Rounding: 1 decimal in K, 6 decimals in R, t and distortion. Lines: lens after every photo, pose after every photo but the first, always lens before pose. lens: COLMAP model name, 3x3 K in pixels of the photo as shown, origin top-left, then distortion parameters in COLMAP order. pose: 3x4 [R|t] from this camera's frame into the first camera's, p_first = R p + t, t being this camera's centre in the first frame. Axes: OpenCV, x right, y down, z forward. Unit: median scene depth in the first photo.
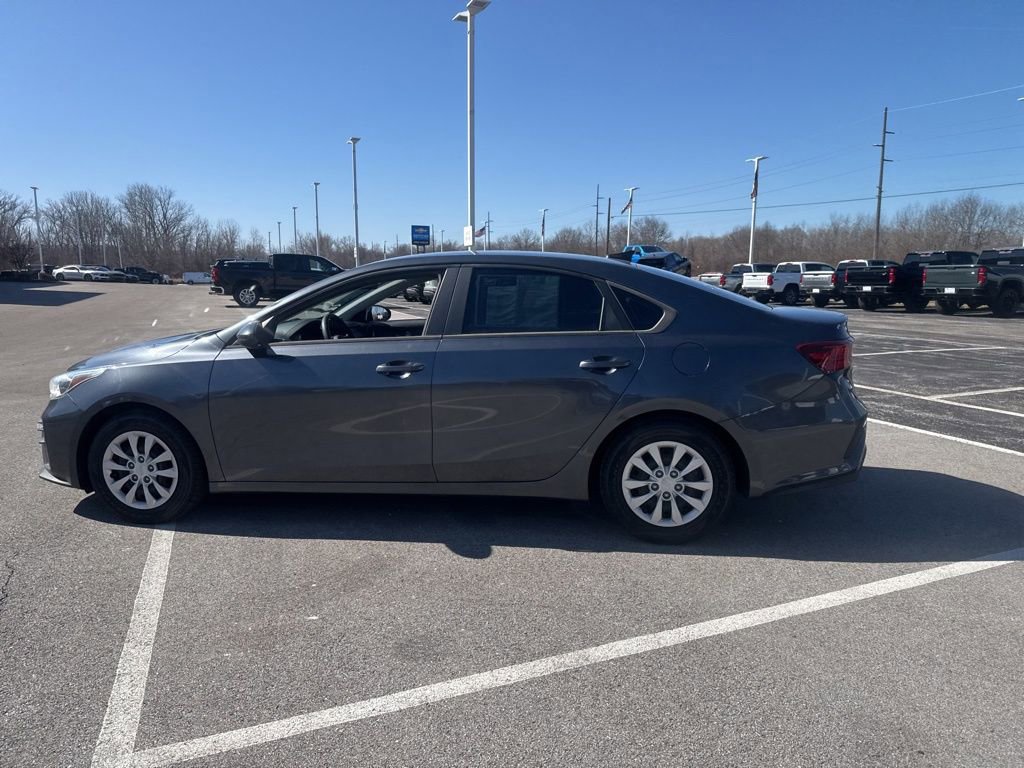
lens RADIAL K [[716.5, 0, 506.6], [0, 716.5, 387.4], [0, 0, 1]] dist [0.054882, -0.063605]
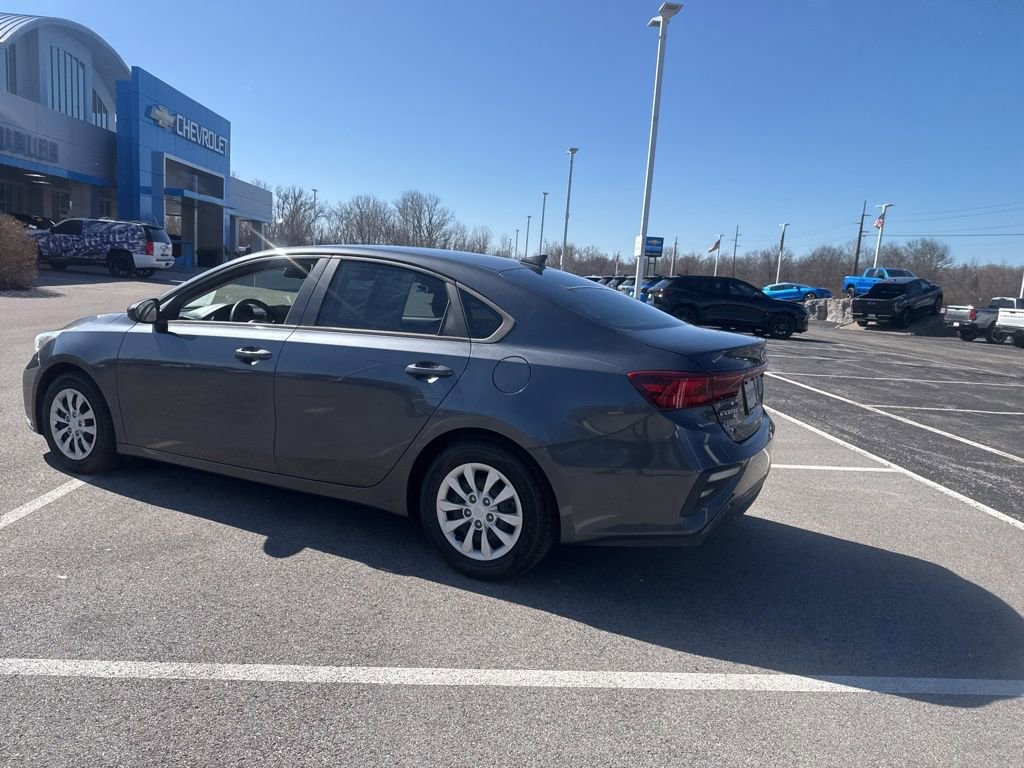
lens RADIAL K [[717.5, 0, 502.1], [0, 717.5, 380.5], [0, 0, 1]] dist [0.062301, -0.085799]
pose [[0.941722, 0.107425, -0.318779, 0.491905], [-0.115275, 0.993317, -0.005802, -0.023320], [0.316025, 0.042211, 0.947811, 0.153437]]
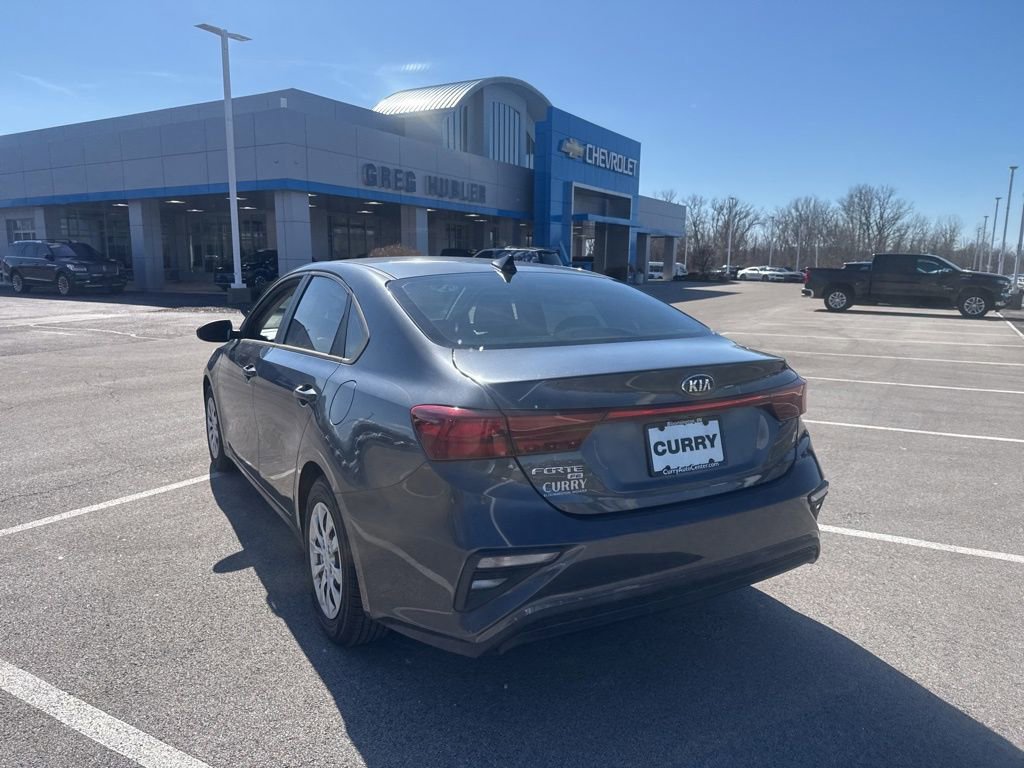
lens RADIAL K [[717.5, 0, 499.6], [0, 717.5, 385.4], [0, 0, 1]] dist [0.062301, -0.085799]
pose [[0.603912, 0.127493, -0.786788, 0.877010], [-0.130749, 0.989598, 0.059998, -0.114423], [0.786254, 0.066638, 0.614300, 0.629522]]
